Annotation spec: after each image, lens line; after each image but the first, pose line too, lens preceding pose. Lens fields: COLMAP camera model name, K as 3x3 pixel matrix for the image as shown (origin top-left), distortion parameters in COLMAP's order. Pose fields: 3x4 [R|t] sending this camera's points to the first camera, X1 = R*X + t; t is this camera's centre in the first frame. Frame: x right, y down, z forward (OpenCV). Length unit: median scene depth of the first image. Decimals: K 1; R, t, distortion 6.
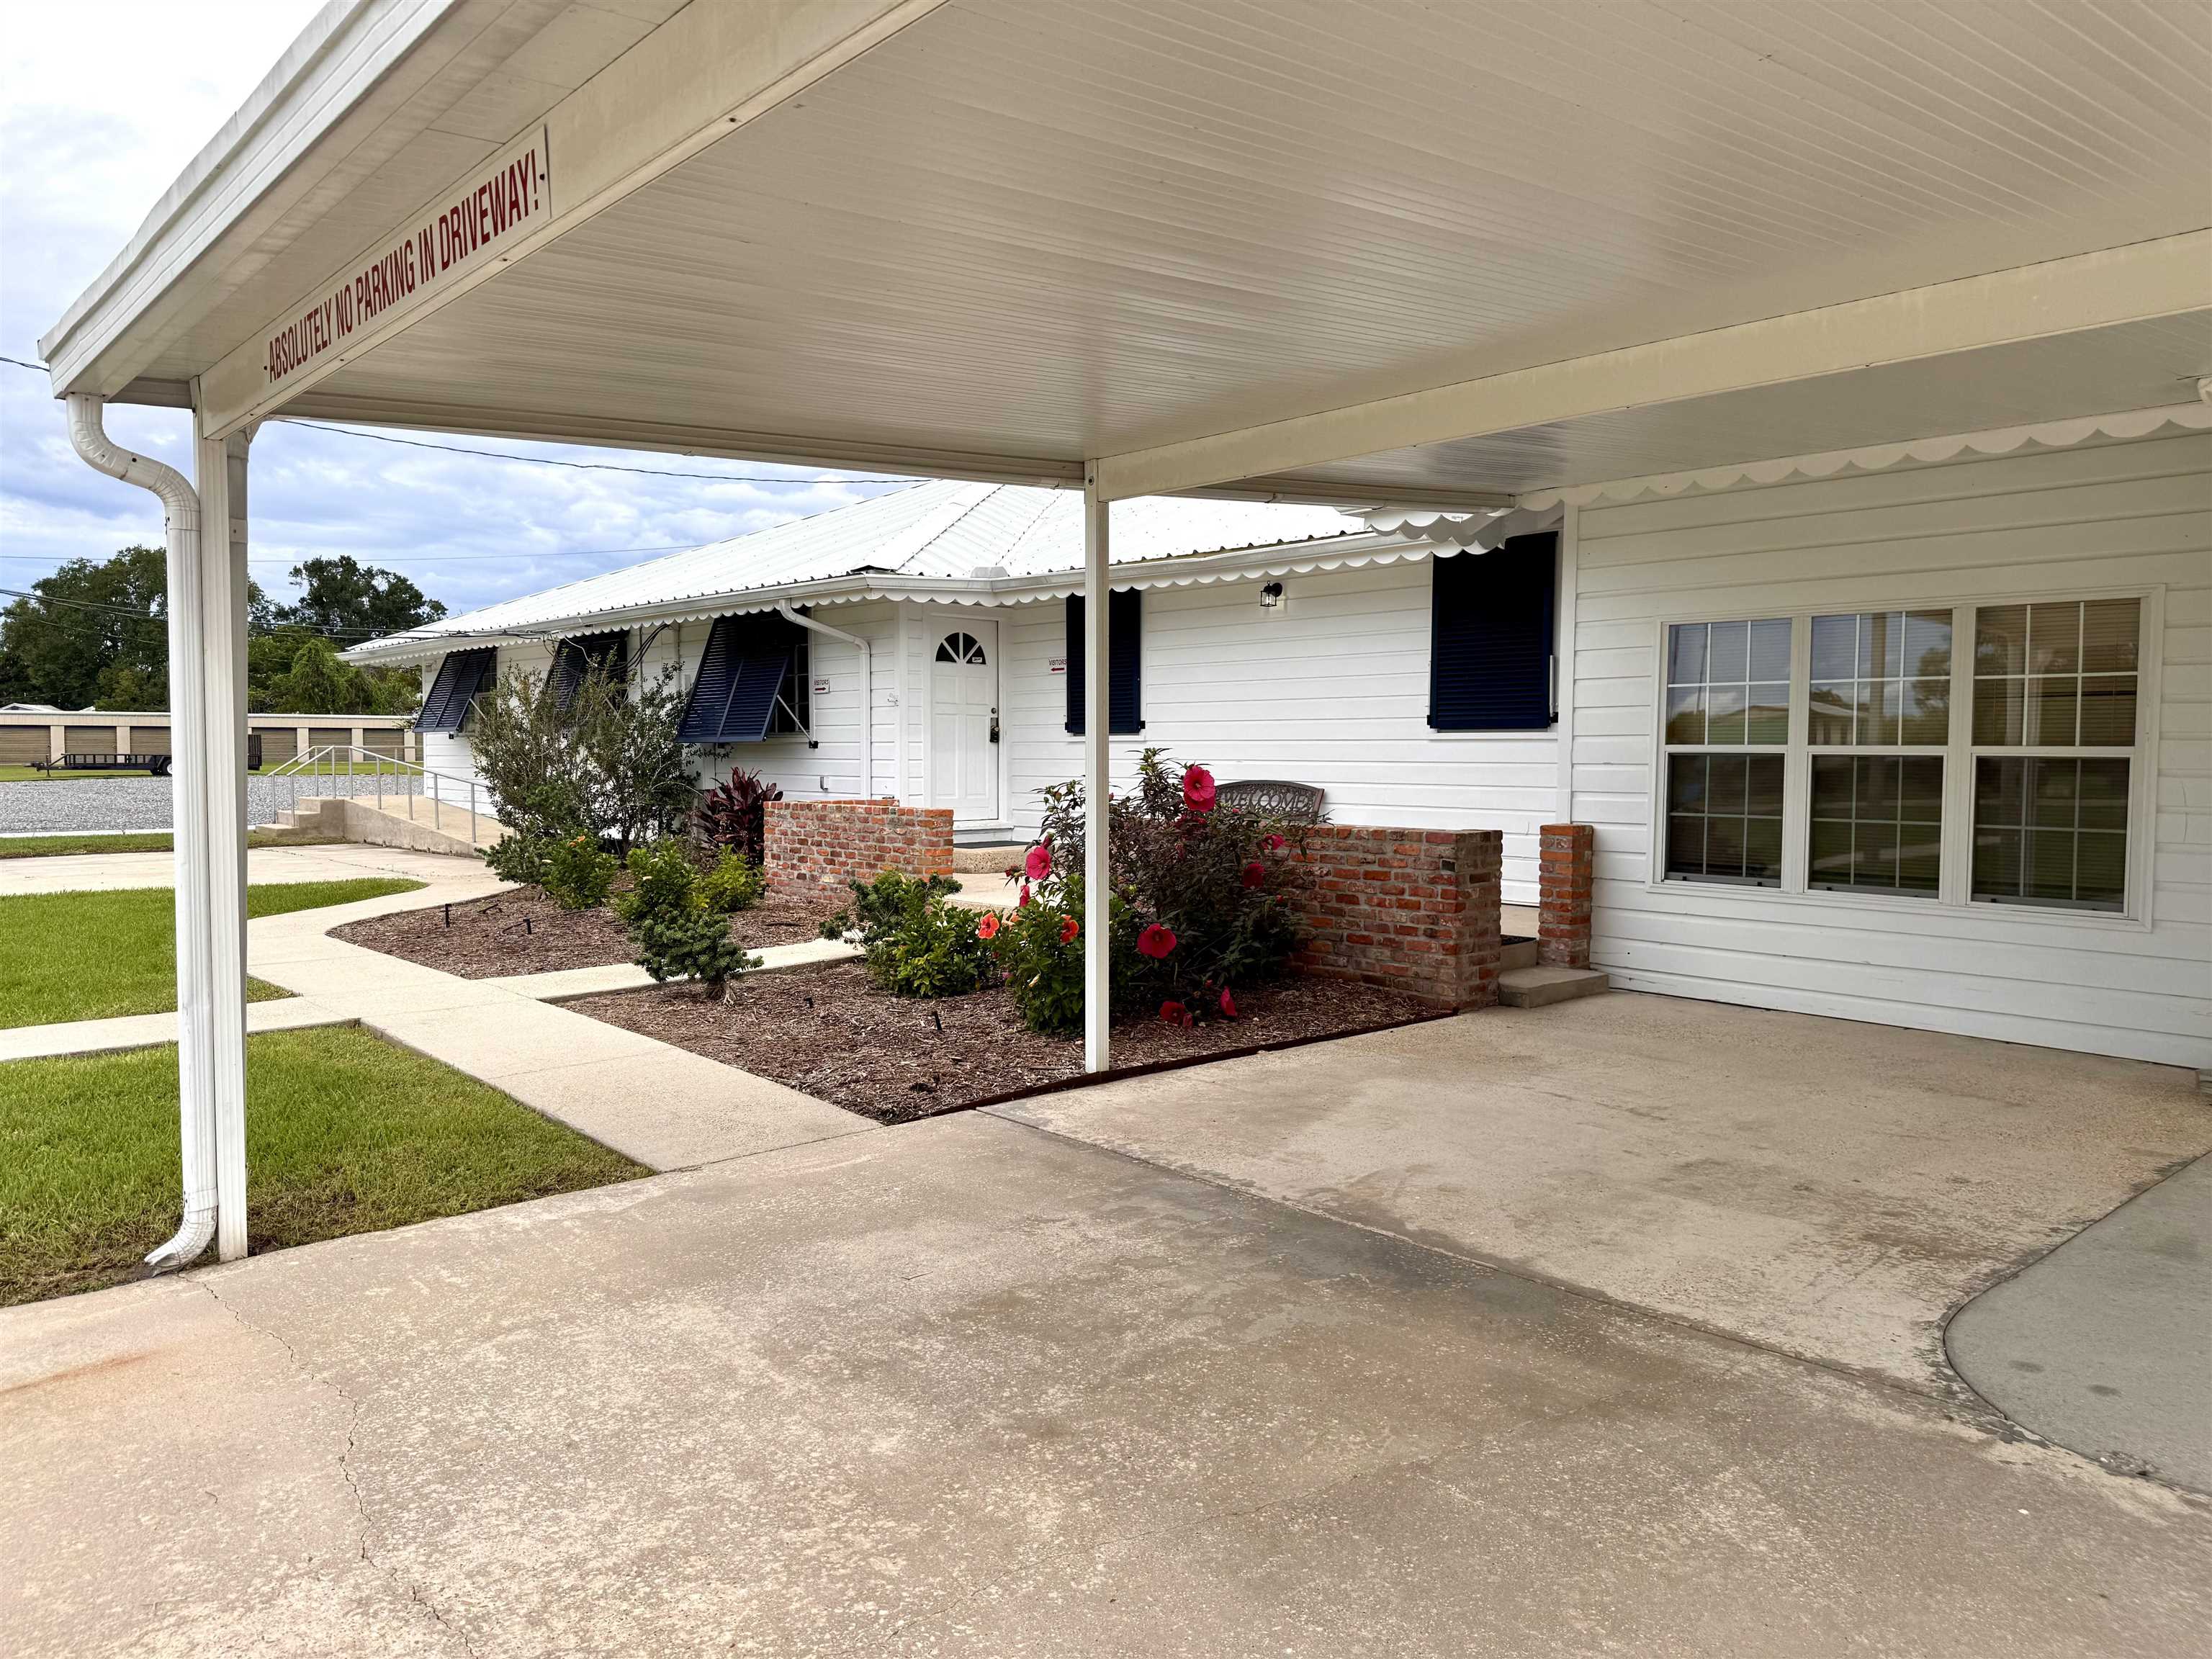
lens RADIAL K [[1577.6, 0, 1106.0], [0, 1577.6, 829.5], [0, 0, 1]] dist [-0.003209, -0.118945]
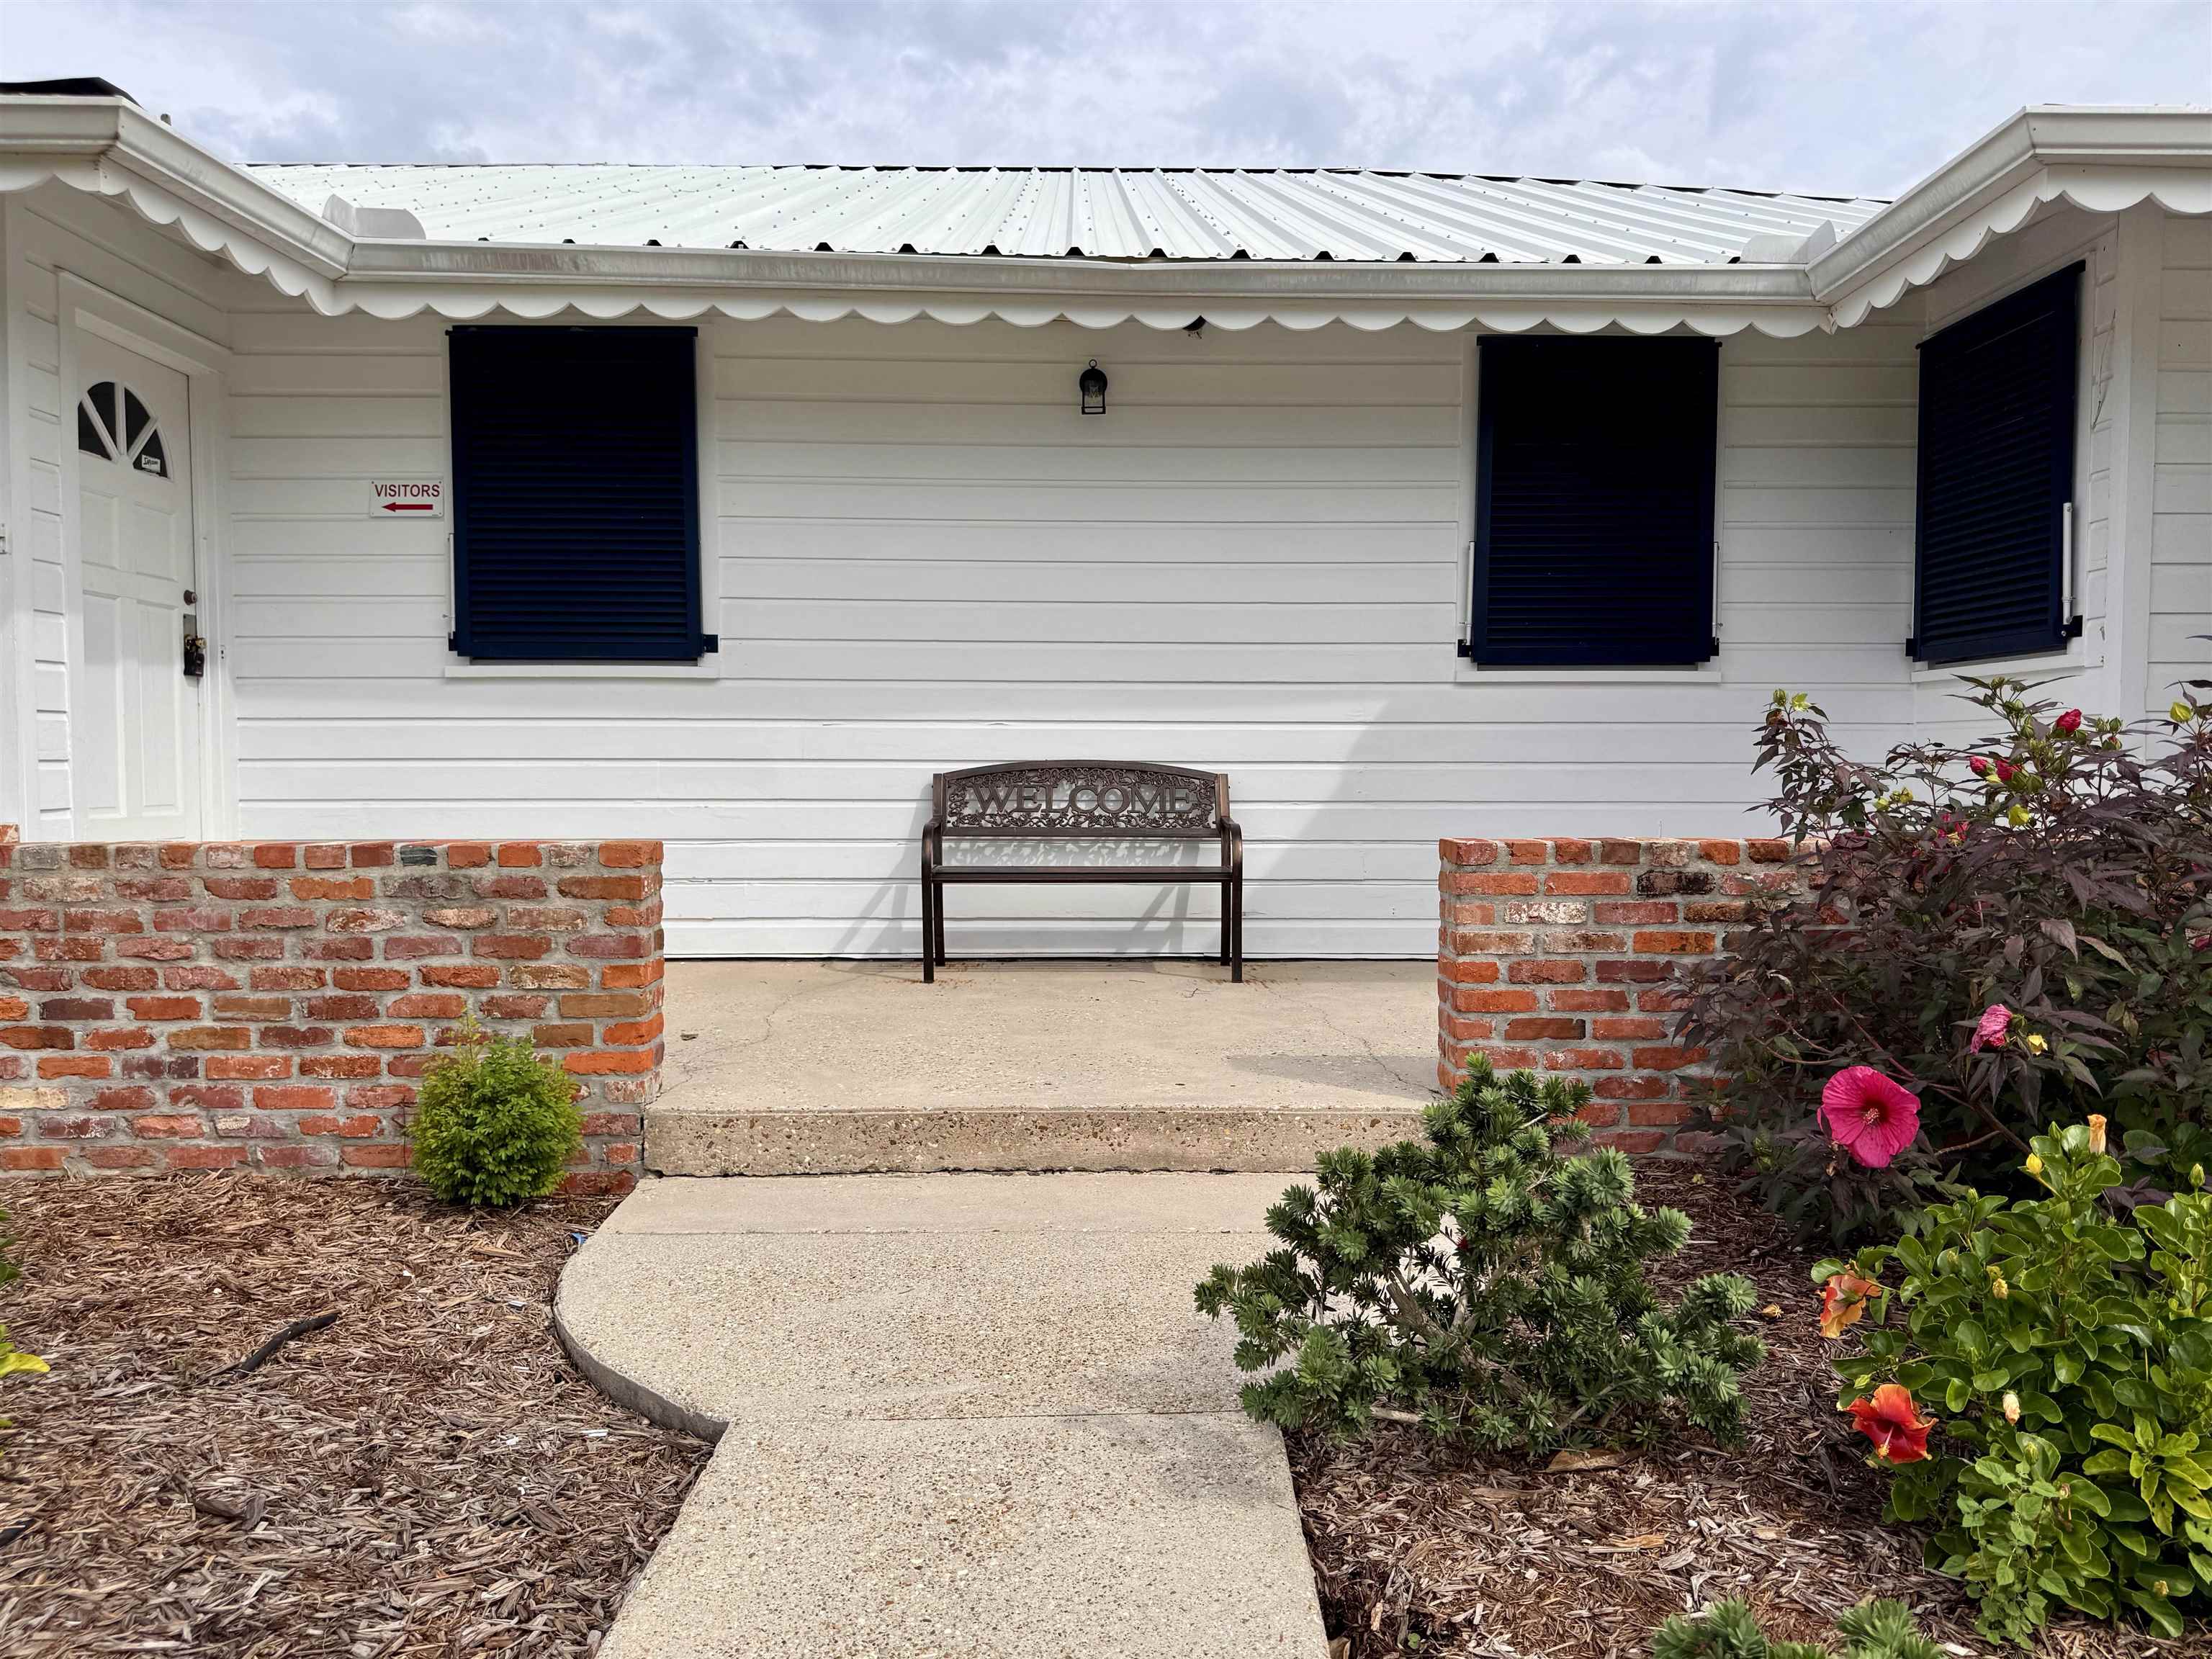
lens RADIAL K [[1611.5, 0, 1167.0], [0, 1611.5, 829.0], [0, 0, 1]] dist [0.000591, -0.032704]
pose [[0.625986, -0.031778, 0.779187, -0.459782], [0.037174, 0.999249, 0.010887, -0.023300], [-0.778948, 0.022151, 0.626697, 1.087432]]
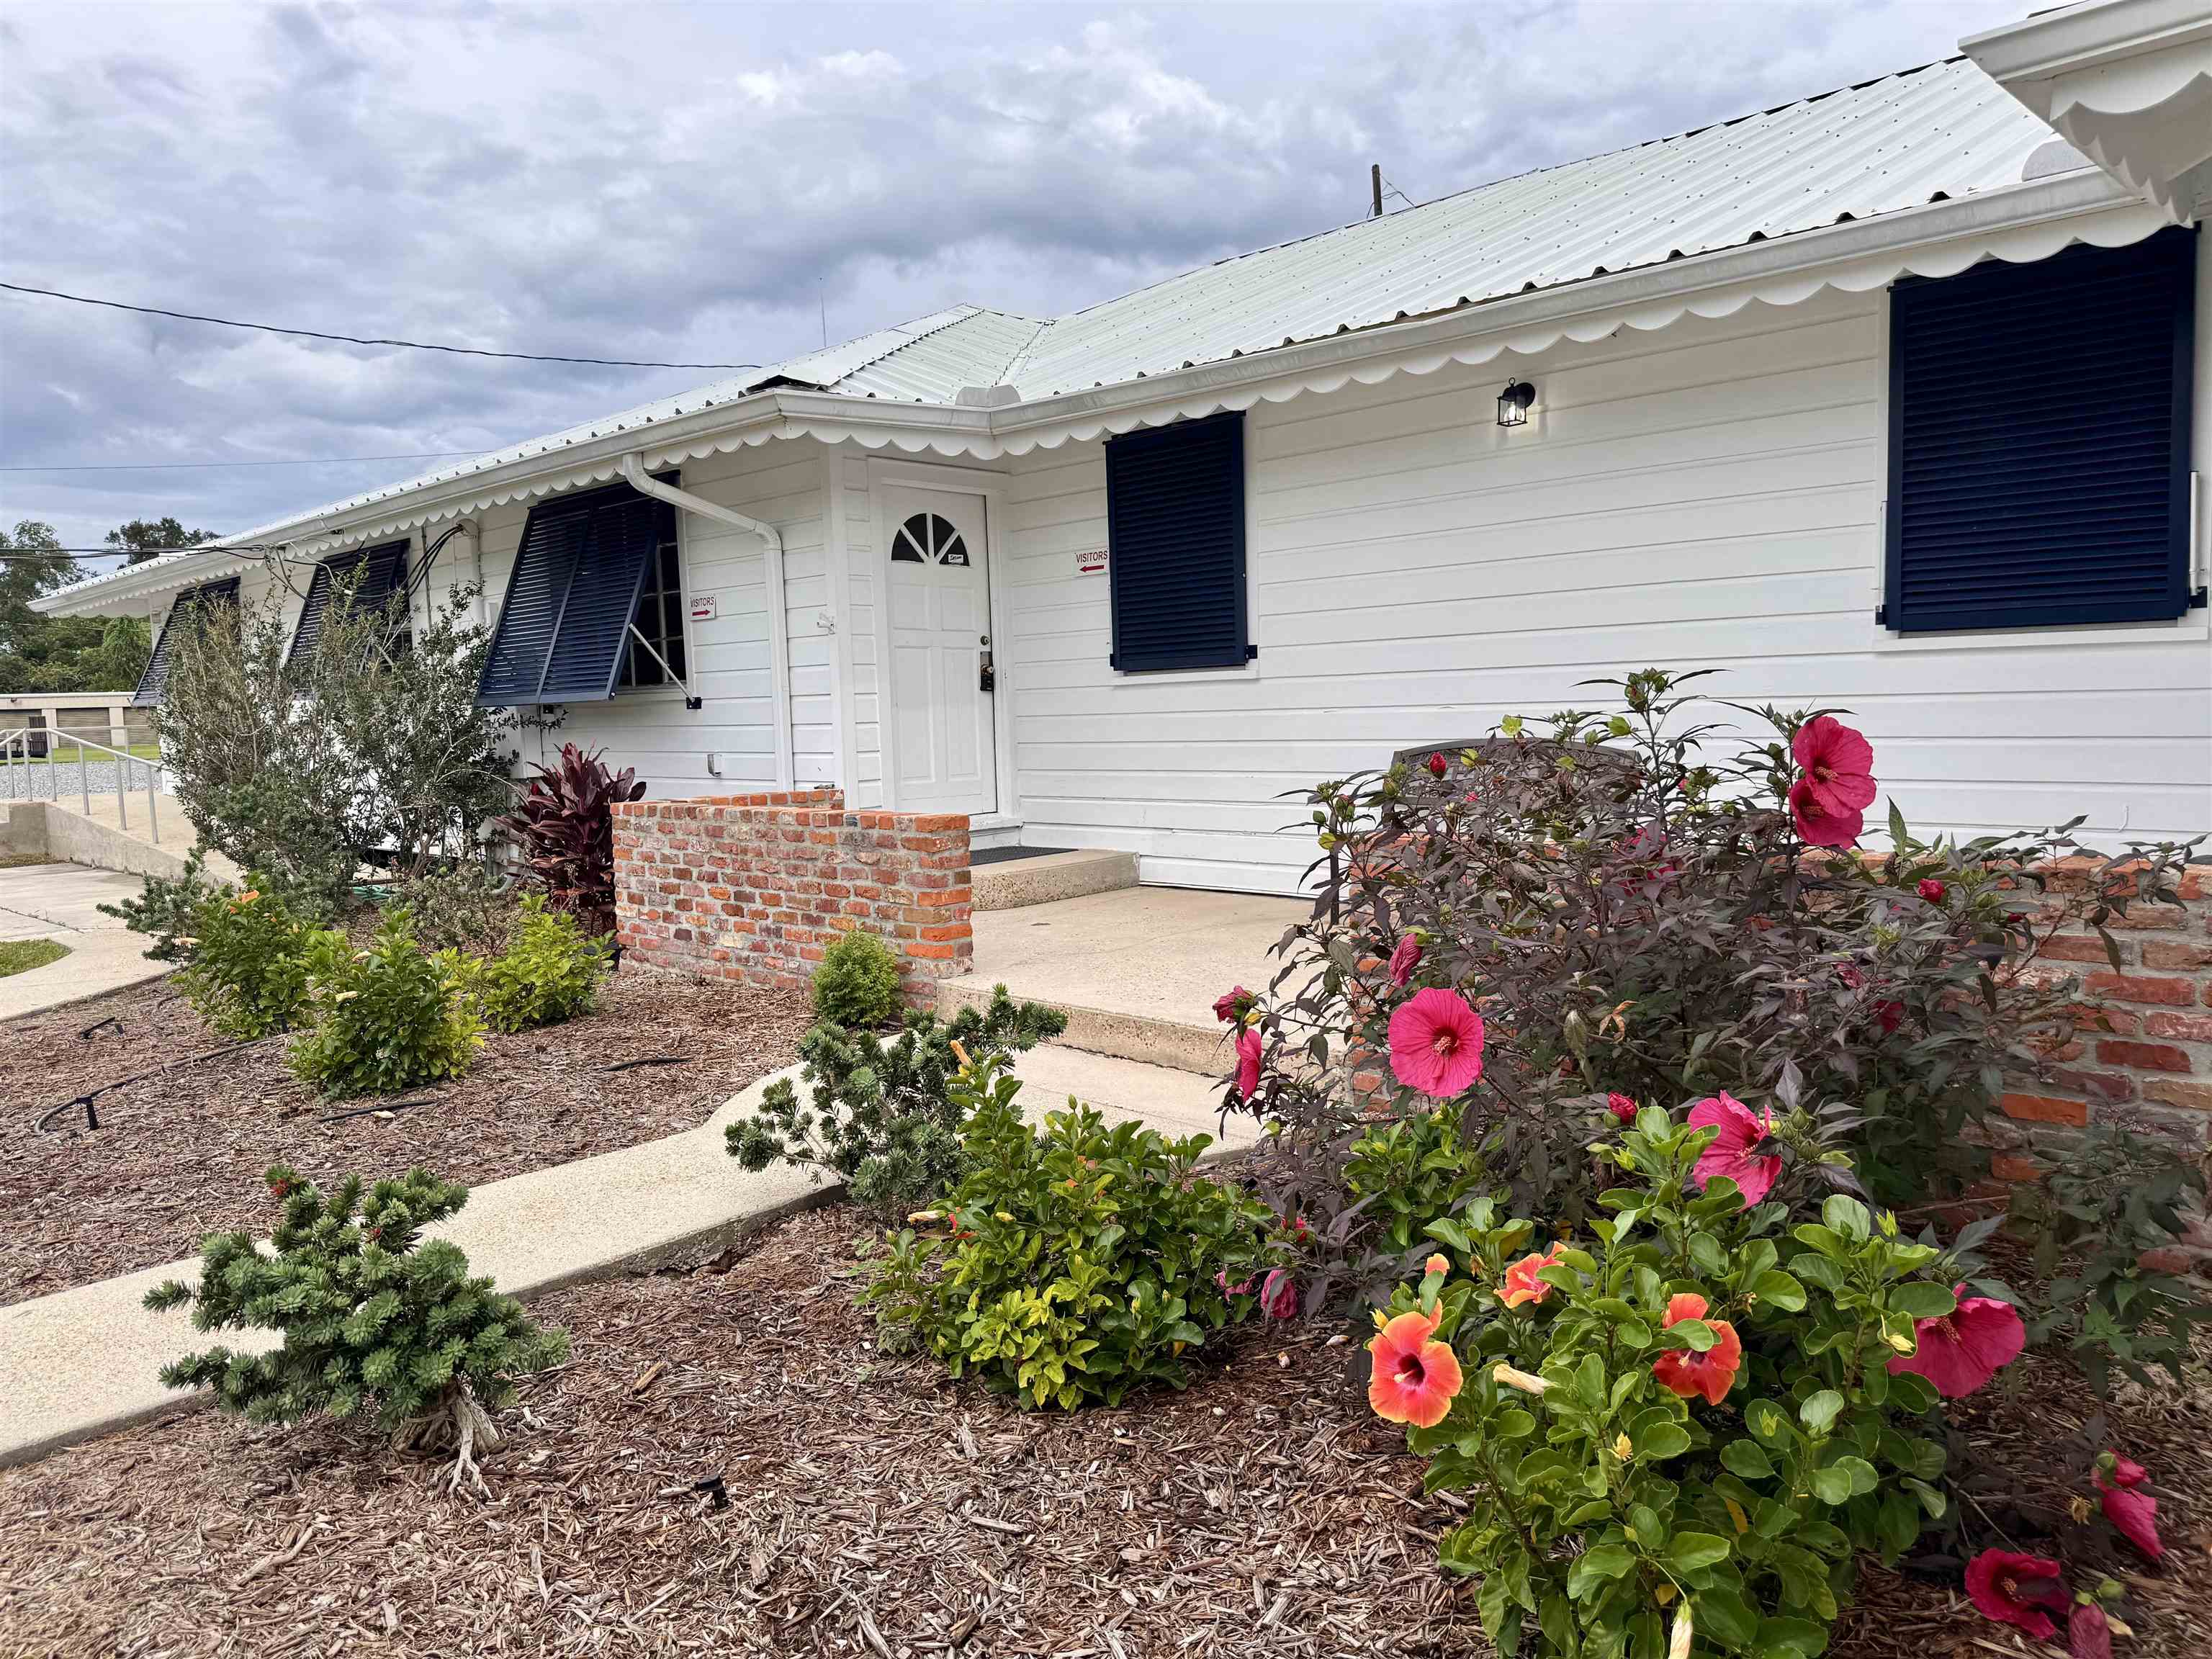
lens RADIAL K [[1543.5, 0, 1106.0], [0, 1543.5, 829.5], [0, 0, 1]] dist [0.085146, -0.266025]
pose [[0.996661, -0.037887, 0.072324, -0.137951], [0.035611, 0.998837, 0.032496, -0.035670], [-0.073471, -0.029812, 0.996852, 0.745191]]
